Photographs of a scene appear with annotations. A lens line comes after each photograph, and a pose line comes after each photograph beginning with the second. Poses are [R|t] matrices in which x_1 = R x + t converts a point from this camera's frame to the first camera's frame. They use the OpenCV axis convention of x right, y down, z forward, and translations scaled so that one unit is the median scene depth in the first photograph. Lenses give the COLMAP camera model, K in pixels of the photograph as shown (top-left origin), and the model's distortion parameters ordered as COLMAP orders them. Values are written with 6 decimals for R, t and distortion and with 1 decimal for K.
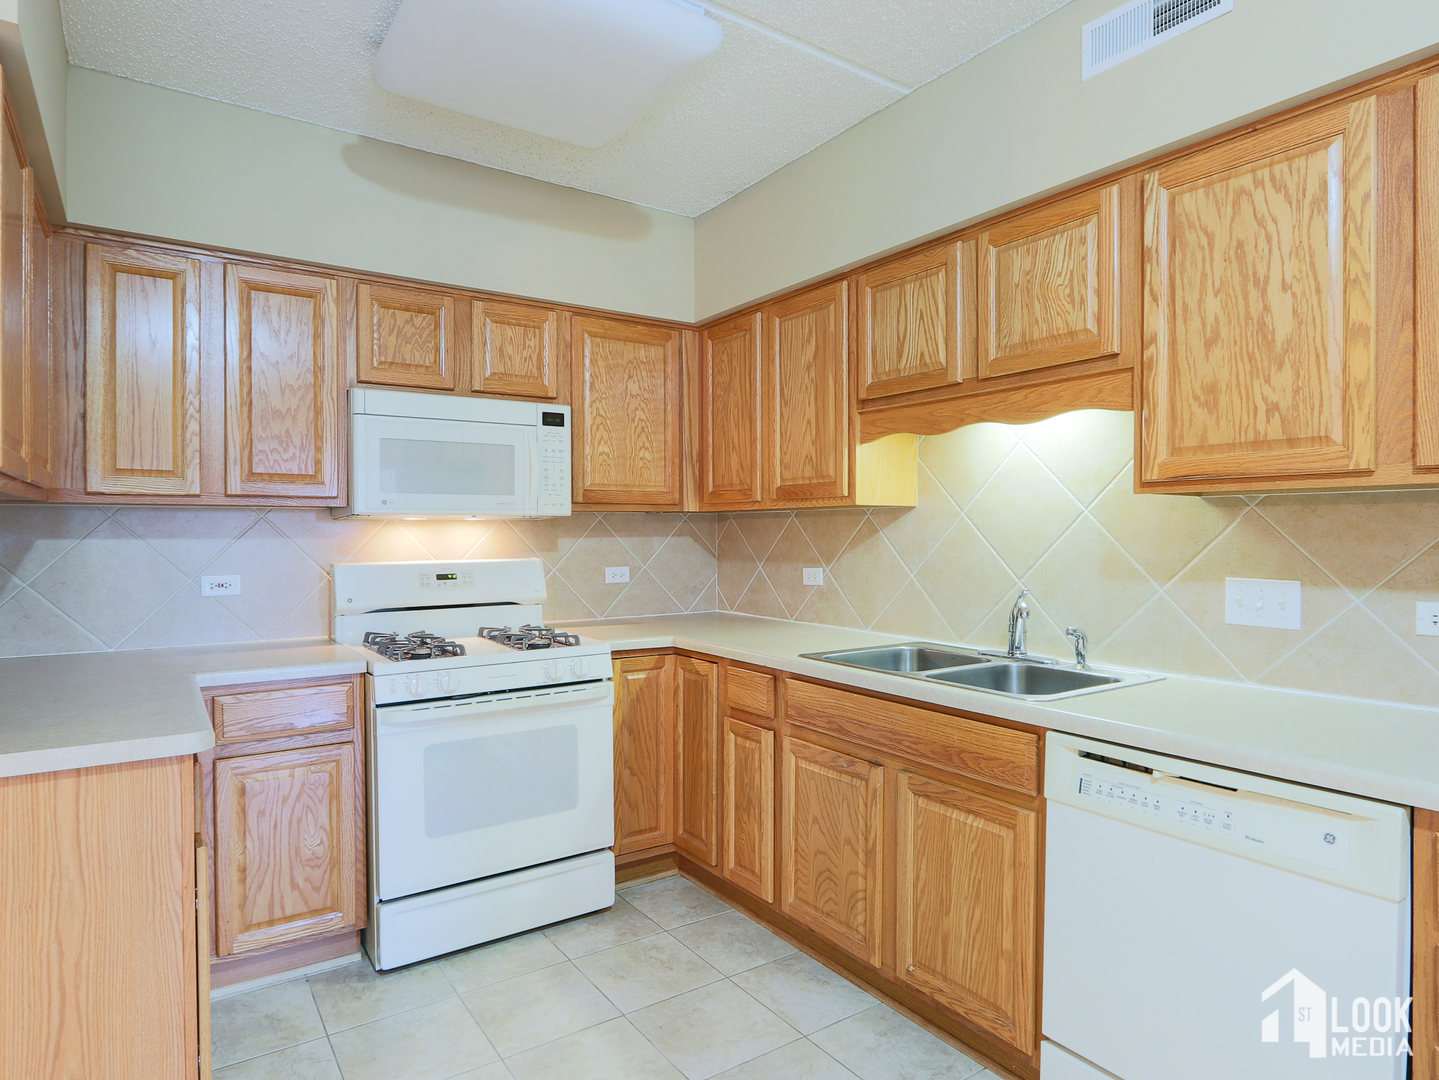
lens RADIAL K [[837.6, 0, 704.6], [0, 837.6, 537.1], [0, 0, 1]] dist [-0.019265, 0.003594]
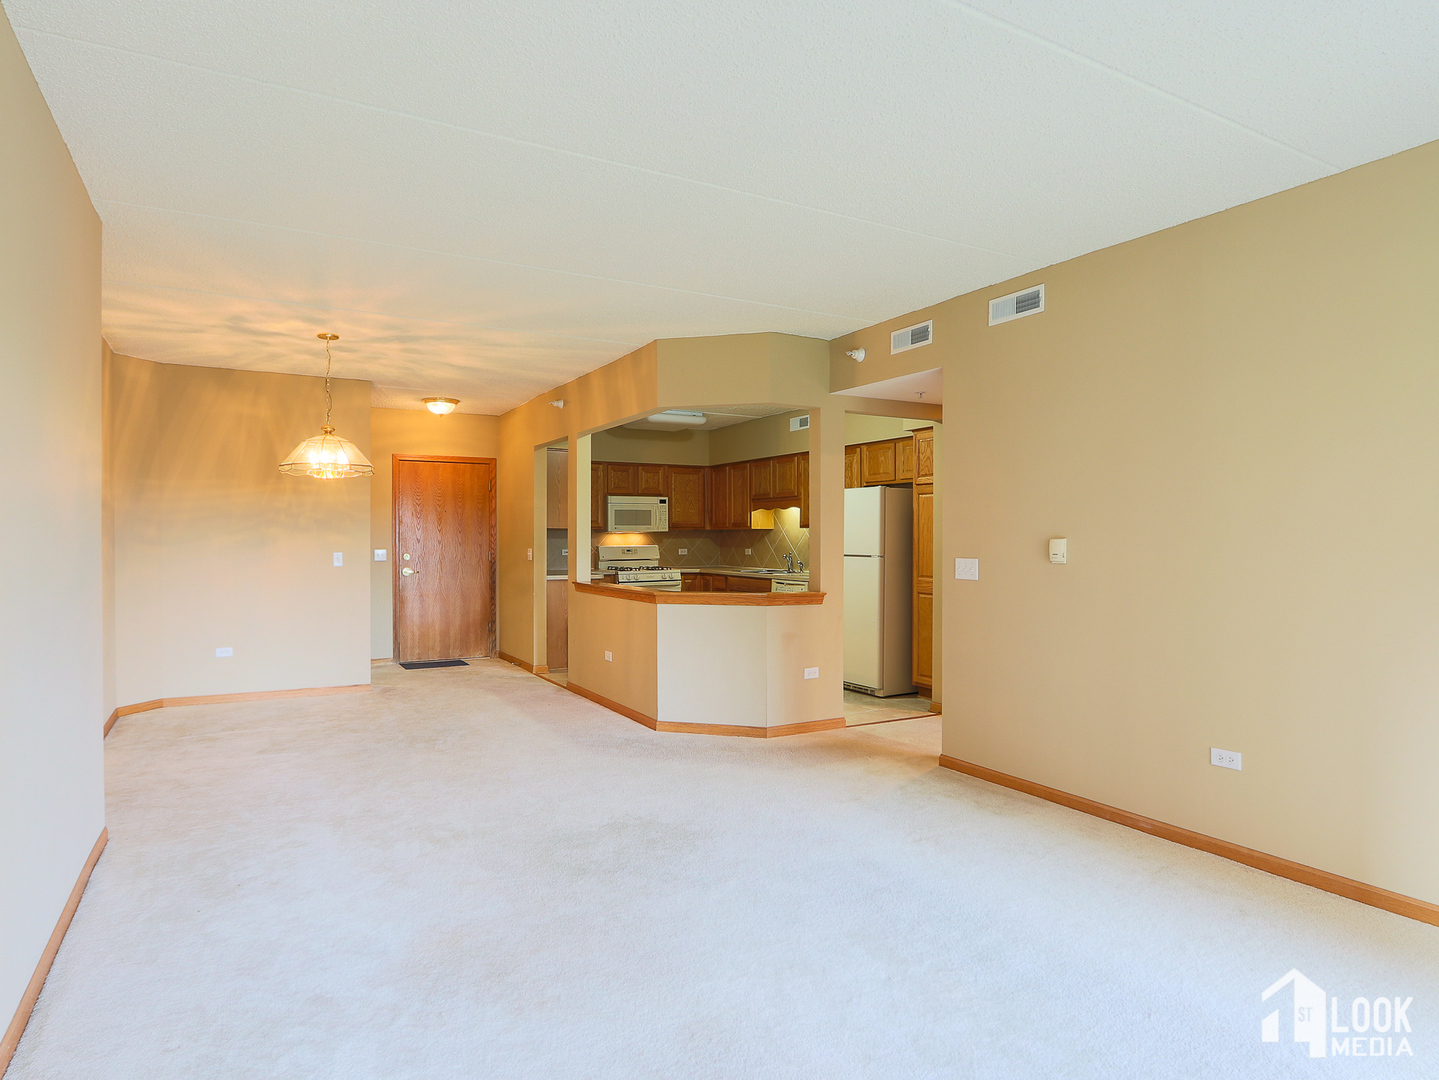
lens RADIAL K [[837.6, 0, 724.6], [0, 837.6, 538.6], [0, 0, 1]] dist [-0.019265, 0.003594]
pose [[0.998271, 0.000349, -0.058780, 0.280466], [-0.000629, 0.999989, -0.004738, 0.018455], [0.058778, 0.004767, 0.998260, -2.508610]]
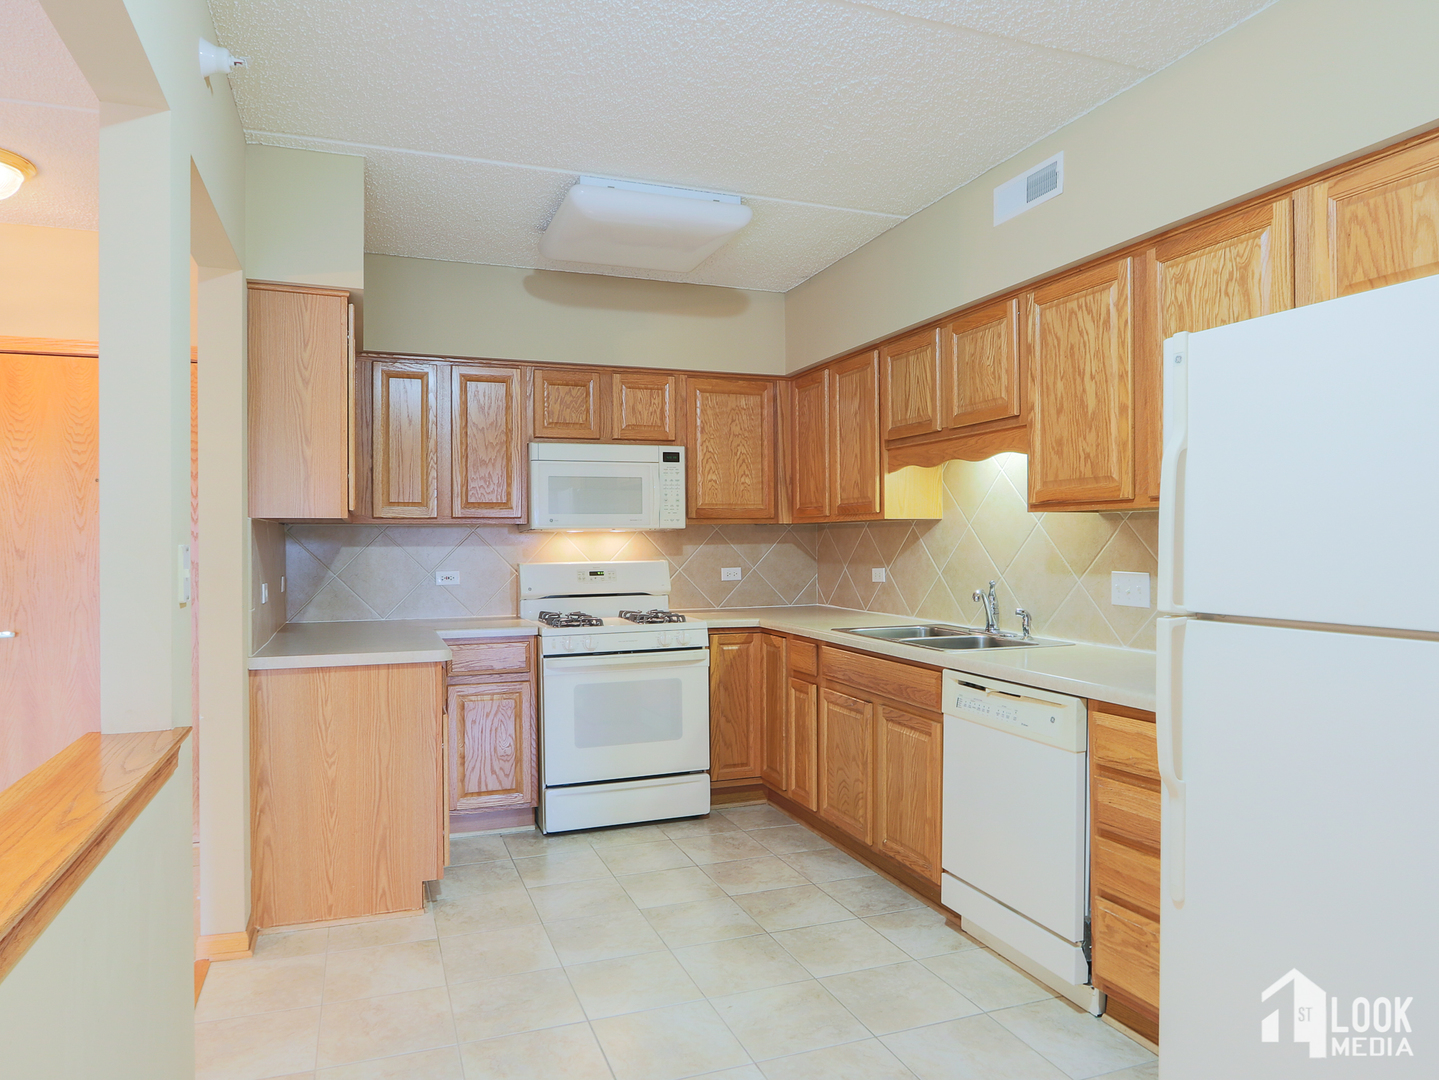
lens RADIAL K [[924.7, 0, 710.2], [0, 924.7, 534.5], [0, 0, 1]] dist [-0.025294, 0.001154]
pose [[0.973264, -0.006262, -0.229603, 0.254839], [0.003608, 0.999922, -0.011979, 0.002627], [0.229660, 0.010830, 0.973211, -0.500993]]
